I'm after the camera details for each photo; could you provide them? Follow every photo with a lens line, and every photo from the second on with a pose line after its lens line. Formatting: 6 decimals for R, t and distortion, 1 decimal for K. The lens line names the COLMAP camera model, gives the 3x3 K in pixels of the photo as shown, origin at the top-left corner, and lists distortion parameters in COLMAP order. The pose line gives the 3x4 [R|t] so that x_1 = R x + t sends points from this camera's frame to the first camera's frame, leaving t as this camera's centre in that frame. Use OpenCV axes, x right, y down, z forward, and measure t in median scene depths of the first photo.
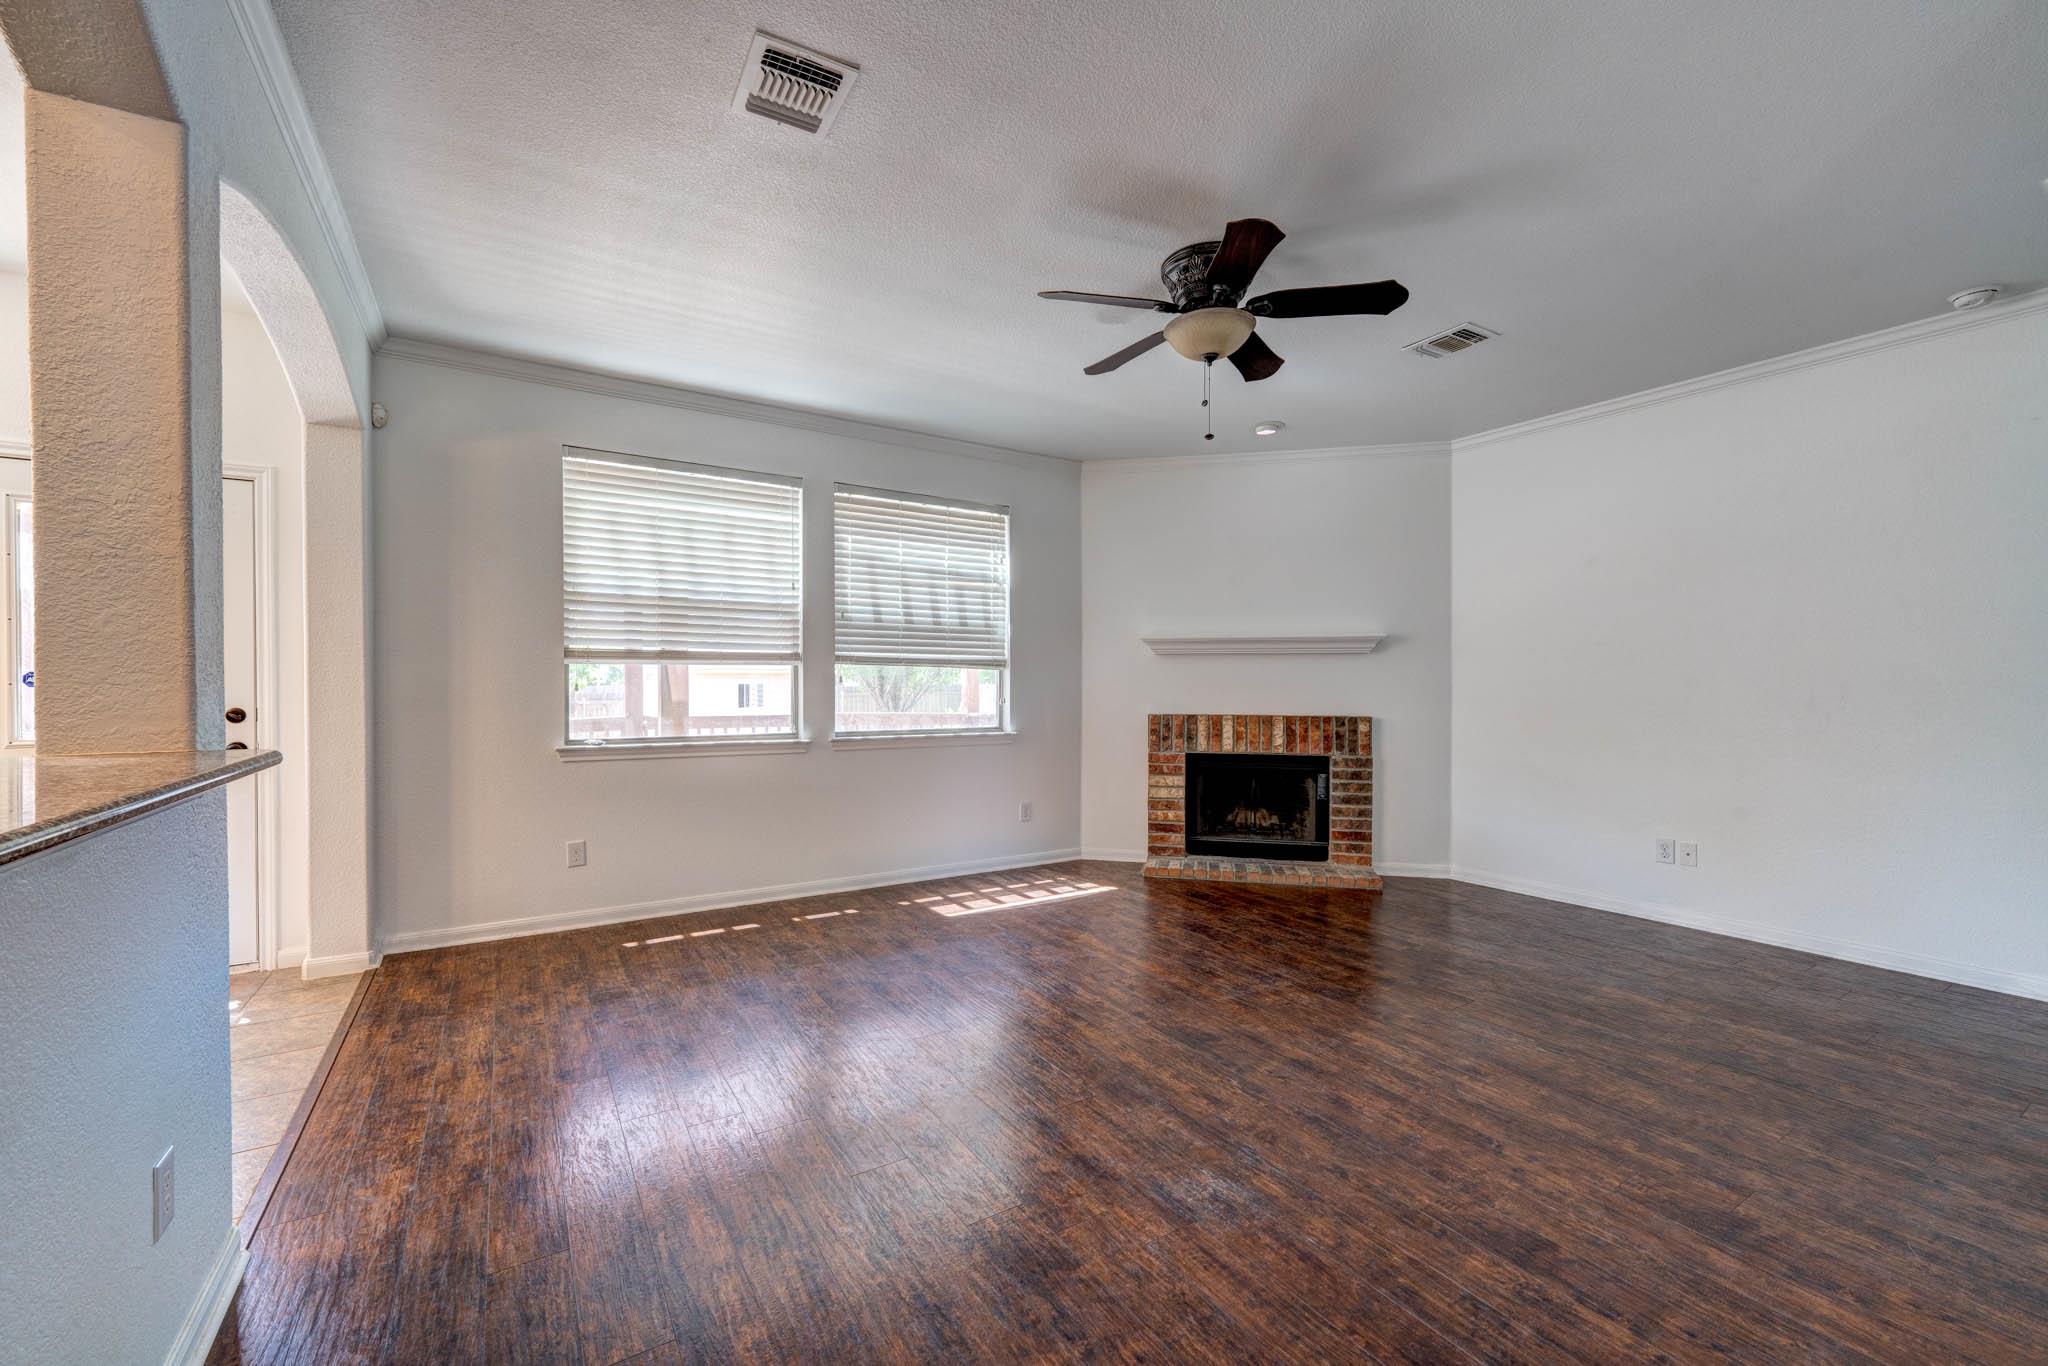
lens RADIAL K [[838.1, 0, 1008.0], [0, 838.1, 687.4], [0, 0, 1]] dist [-0.001159, -0.000097]
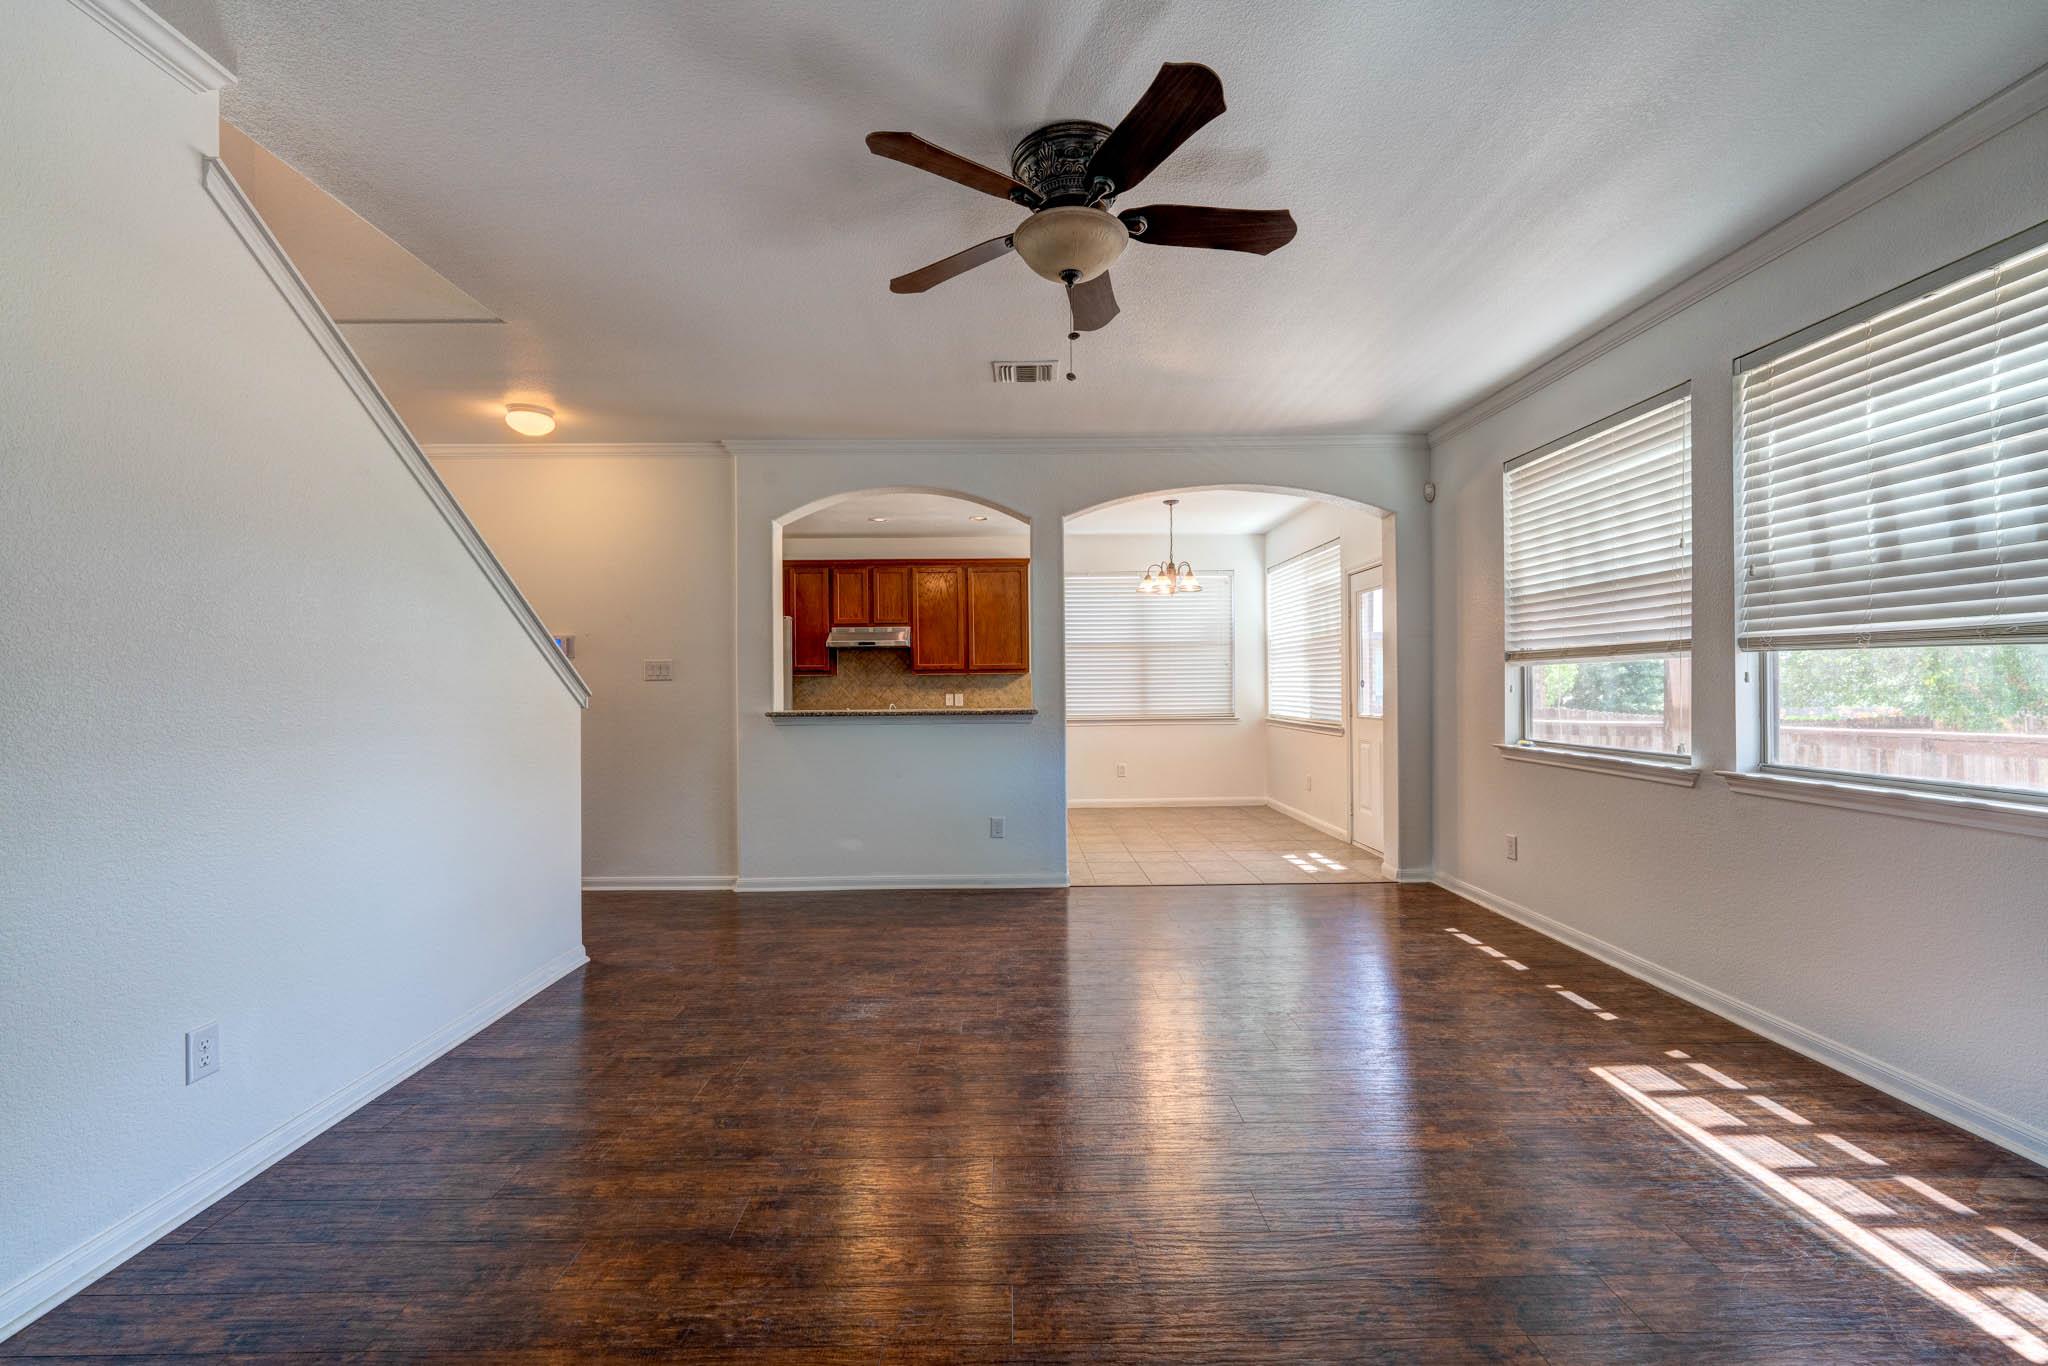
lens RADIAL K [[816.0, 0, 1013.8], [0, 816.0, 691.3], [0, 0, 1]] dist [-0.001949, -0.000080]
pose [[-0.522516, 0.006885, -0.852602, 0.634926], [0.002557, 0.999976, 0.006507, -0.005144], [0.852626, 0.001220, -0.522520, 0.930898]]
